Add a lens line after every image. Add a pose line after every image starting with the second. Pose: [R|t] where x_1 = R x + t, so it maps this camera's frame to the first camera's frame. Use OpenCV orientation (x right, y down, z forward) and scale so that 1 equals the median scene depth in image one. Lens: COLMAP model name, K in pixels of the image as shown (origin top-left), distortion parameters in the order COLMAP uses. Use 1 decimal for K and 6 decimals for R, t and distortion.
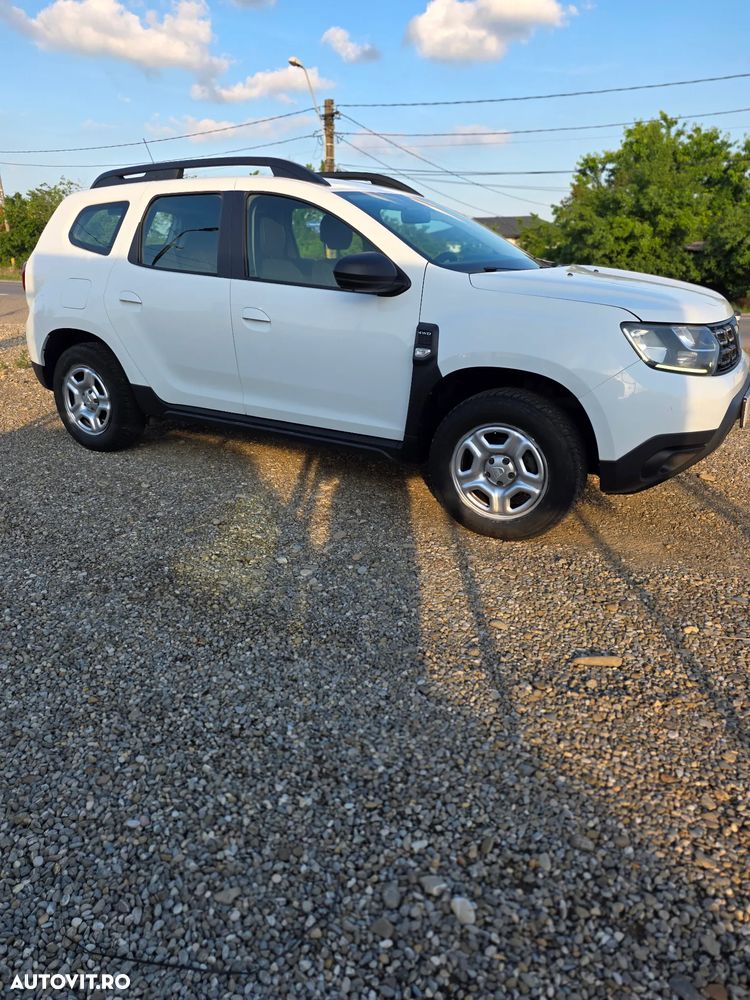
lens RADIAL K [[693.0, 0, 372.1], [0, 693.0, 491.1], [0, 0, 1]] dist [0.045260, -0.032170]
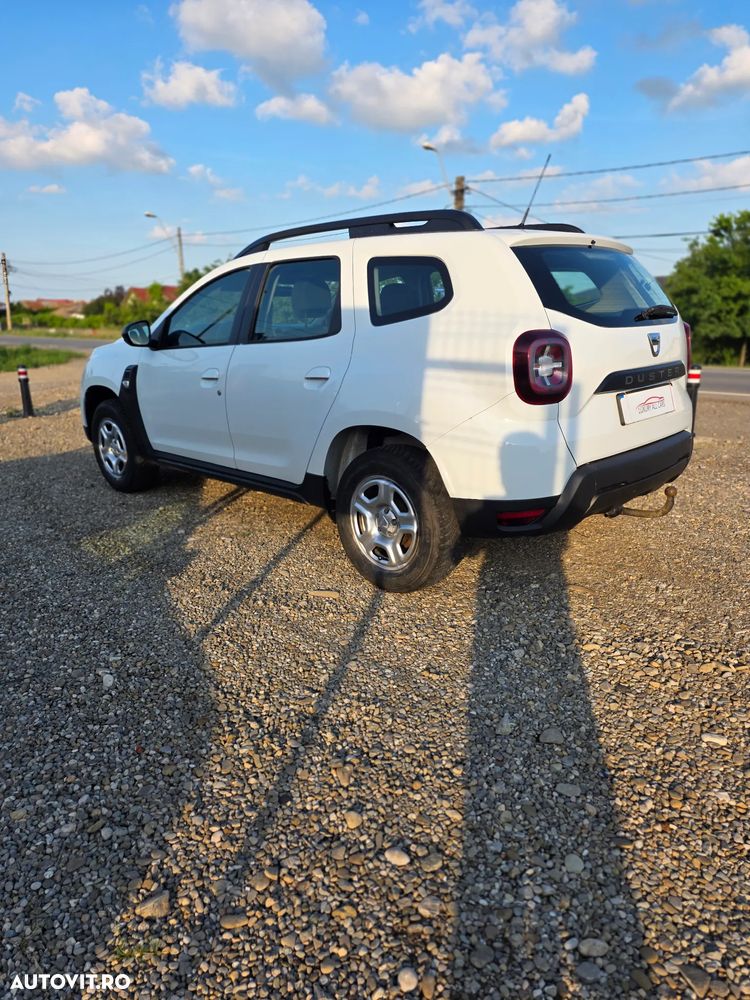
lens RADIAL K [[689.0, 0, 375.0], [0, 689.0, 500.0], [0, 0, 1]] dist [0.050768, -0.037737]
pose [[0.975586, 0.047033, -0.214521, 0.089591], [-0.061687, 0.996160, -0.062133, 0.016055], [0.210775, 0.073849, 0.974741, -0.047784]]
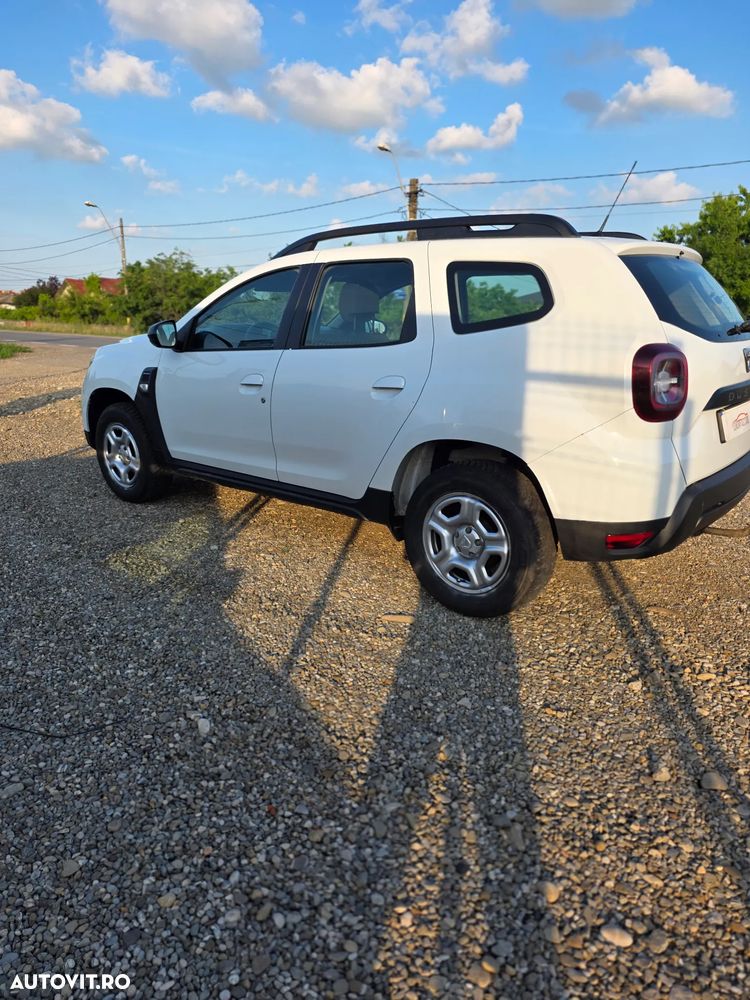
lens RADIAL K [[693.0, 0, 372.1], [0, 693.0, 491.1], [0, 0, 1]] dist [0.045260, -0.032170]
pose [[0.990250, 0.047691, -0.130886, 0.053942], [-0.058403, 0.995142, -0.079261, 0.013067], [0.126470, 0.086132, 0.988224, -0.044079]]
